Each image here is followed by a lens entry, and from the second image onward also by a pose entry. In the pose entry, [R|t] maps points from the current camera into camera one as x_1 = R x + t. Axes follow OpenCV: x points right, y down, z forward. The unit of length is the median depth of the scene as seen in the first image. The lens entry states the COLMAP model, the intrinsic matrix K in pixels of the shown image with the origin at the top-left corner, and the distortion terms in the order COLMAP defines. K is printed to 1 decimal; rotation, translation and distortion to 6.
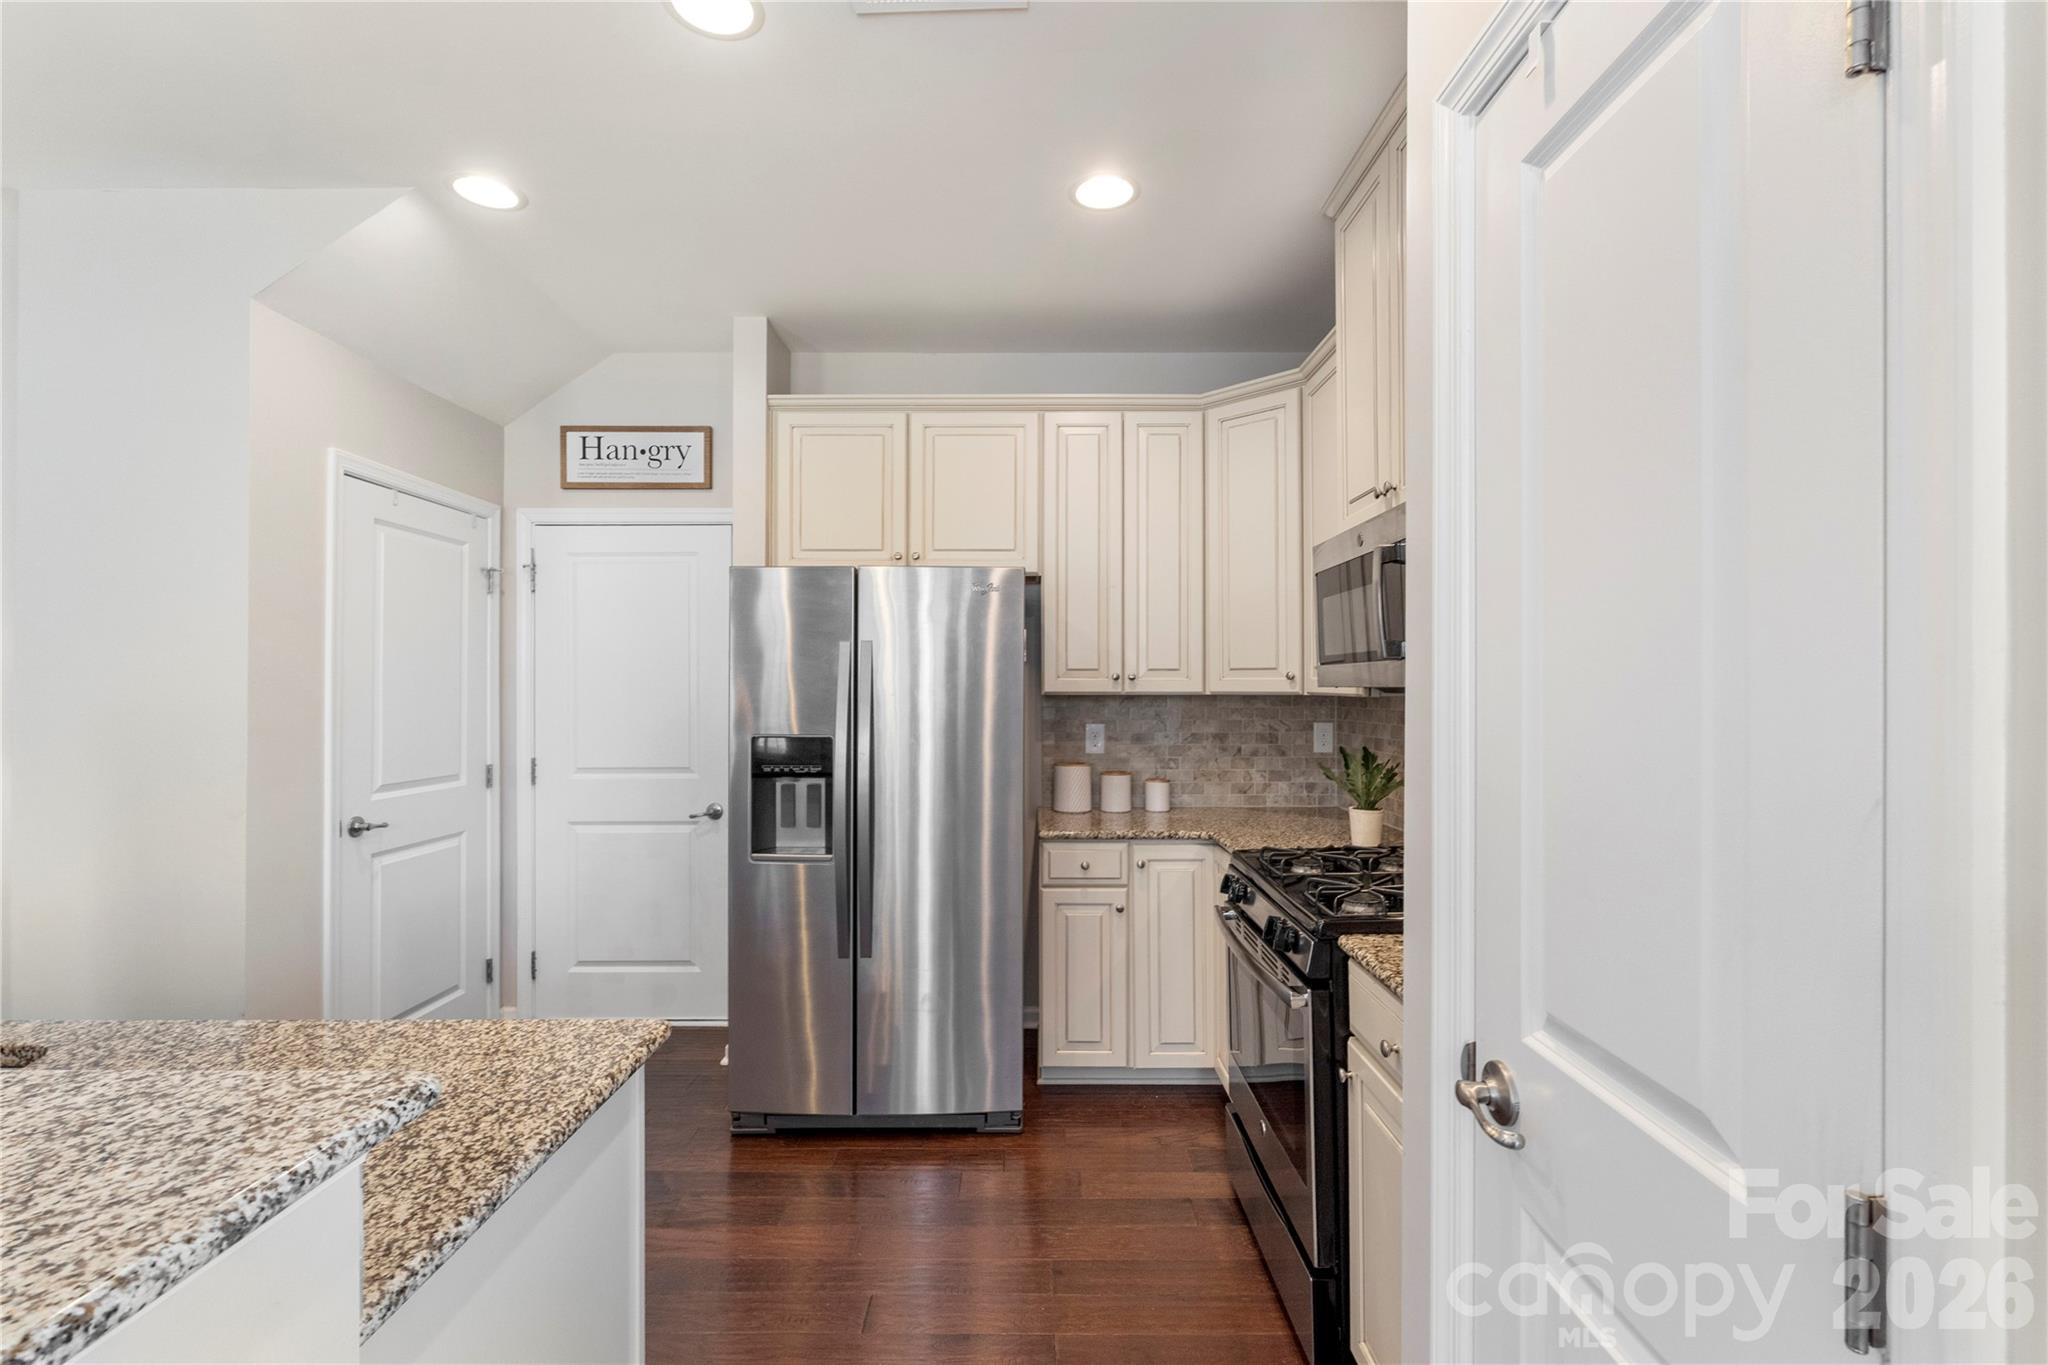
lens RADIAL K [[903.5, 0, 1026.9], [0, 903.5, 680.4], [0, 0, 1]] dist [-0.003149, 0.000834]
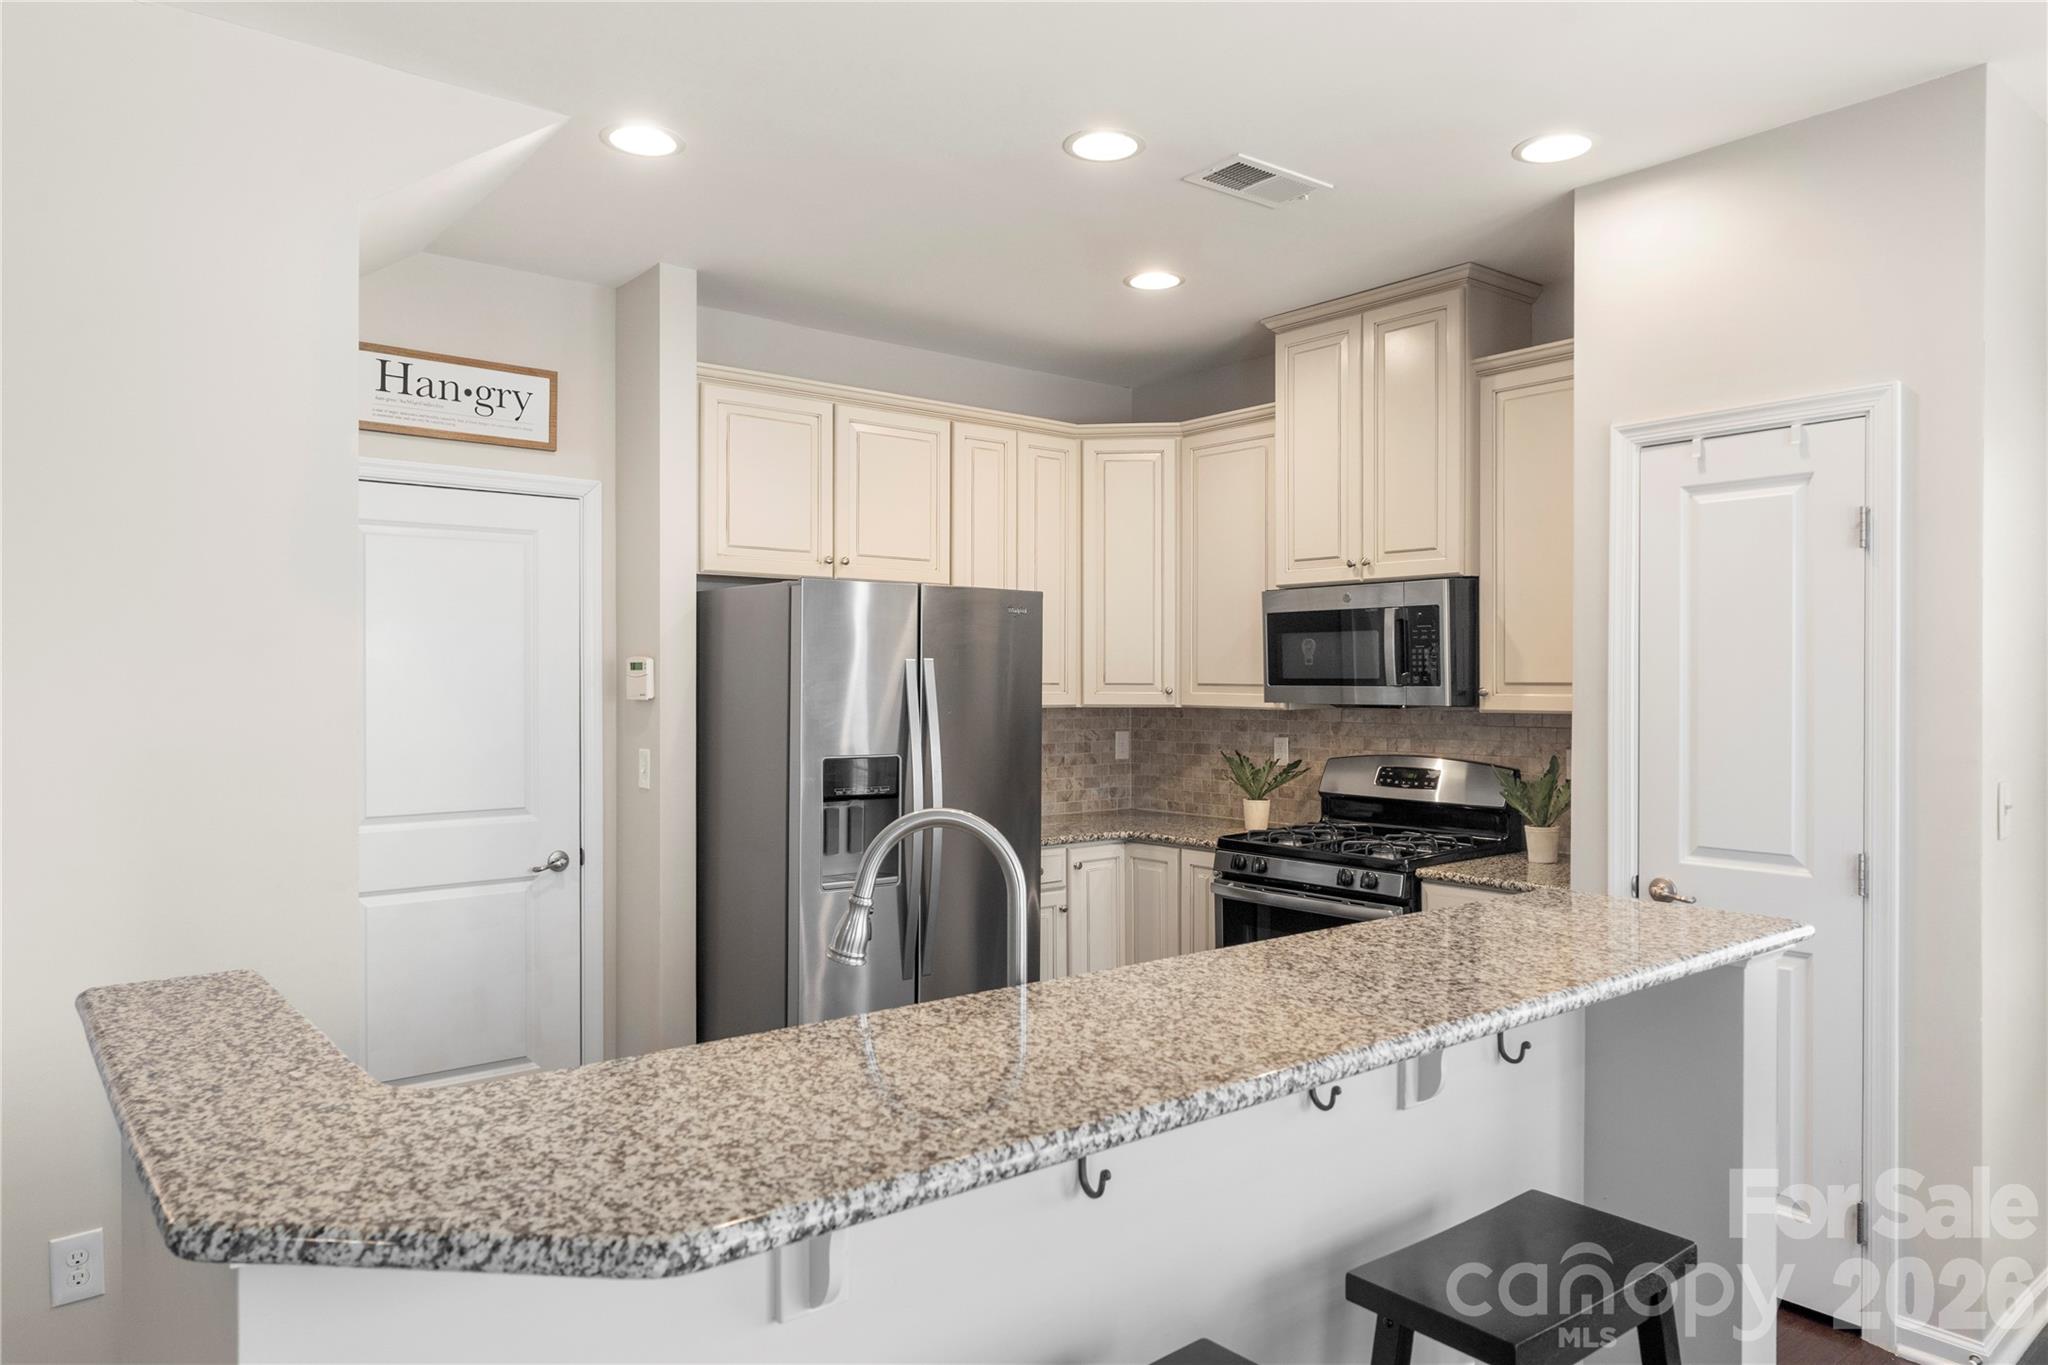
lens RADIAL K [[1316.0, 0, 1031.6], [0, 1316.0, 672.9], [0, 0, 1]] dist [0.004434, 0.001435]
pose [[0.775562, 0.005907, 0.631244, -0.875890], [-0.005882, 0.999980, -0.002131, -0.022238], [-0.631244, -0.002060, 0.775582, -0.177114]]
